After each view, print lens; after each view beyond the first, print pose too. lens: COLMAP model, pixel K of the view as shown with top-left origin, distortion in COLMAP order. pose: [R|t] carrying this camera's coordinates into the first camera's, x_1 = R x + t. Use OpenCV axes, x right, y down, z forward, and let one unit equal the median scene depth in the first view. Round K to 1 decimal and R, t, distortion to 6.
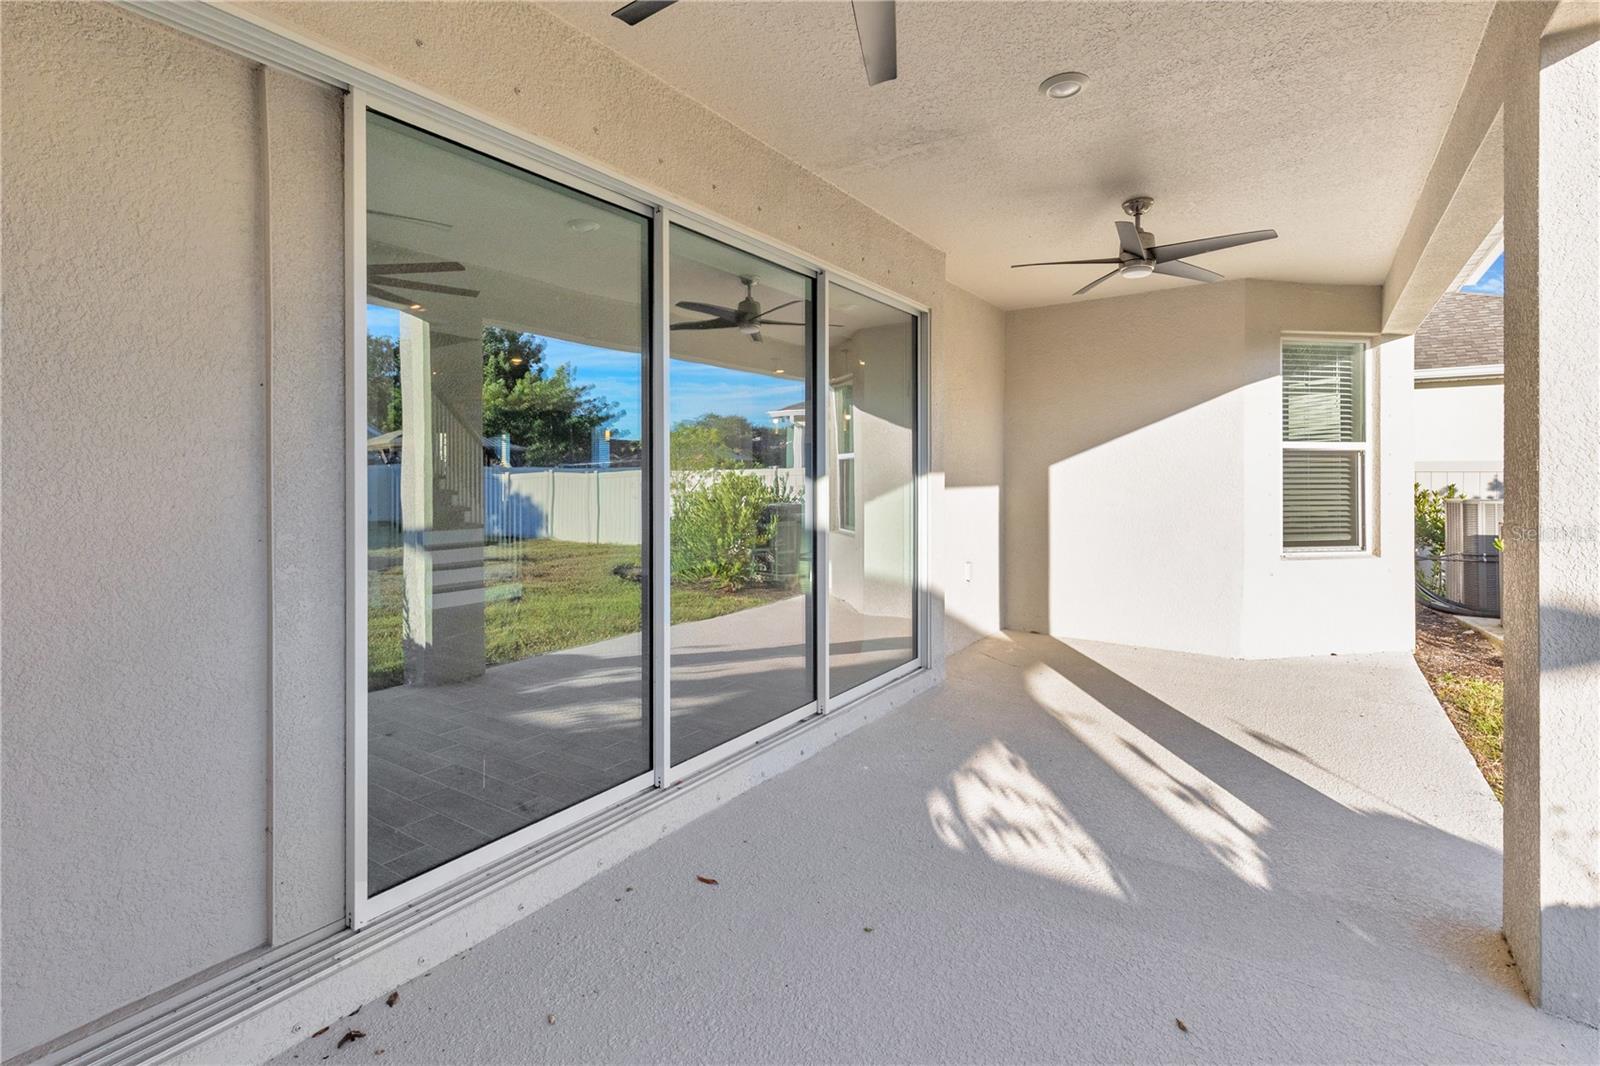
lens RADIAL K [[733.1, 0, 812.4], [0, 733.1, 478.5], [0, 0, 1]] dist [0.003616, 0.000696]
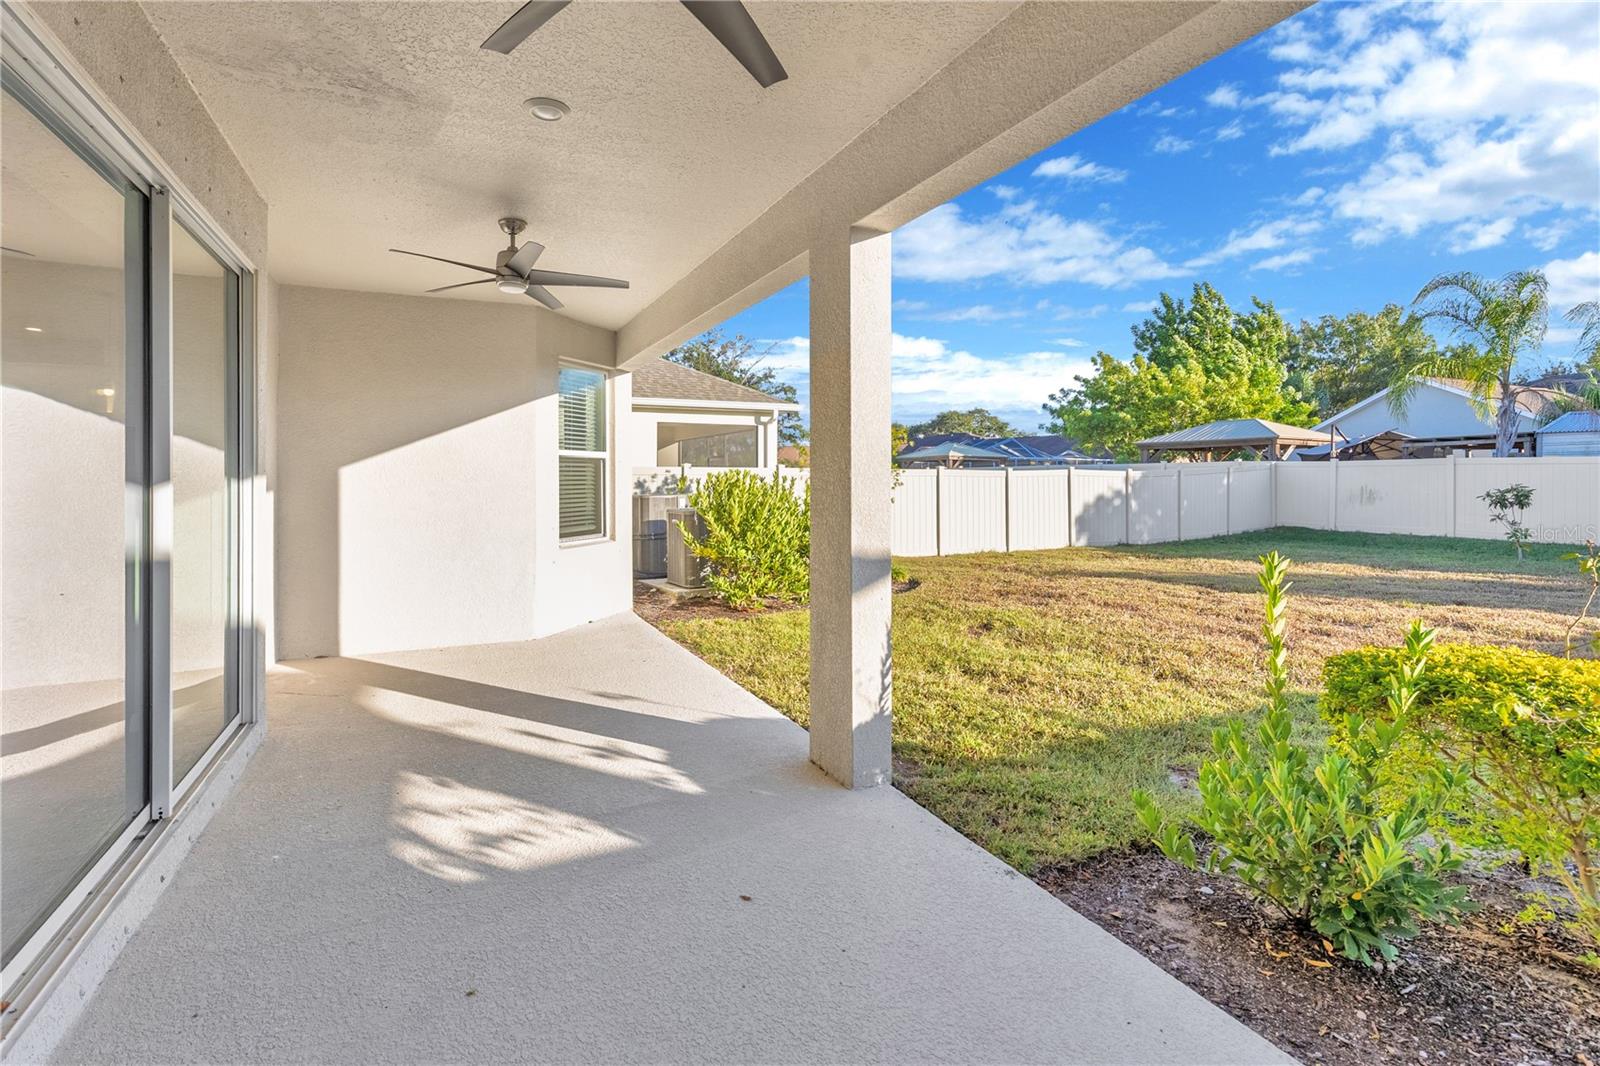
lens RADIAL K [[733.1, 0, 782.3], [0, 733.1, 475.9], [0, 0, 1]] dist [0.003616, 0.000696]
pose [[0.517272, 0.000624, 0.855821, -0.311027], [0.002954, 0.999992, -0.002515, -0.005494], [-0.855816, 0.003829, 0.517266, 0.136453]]
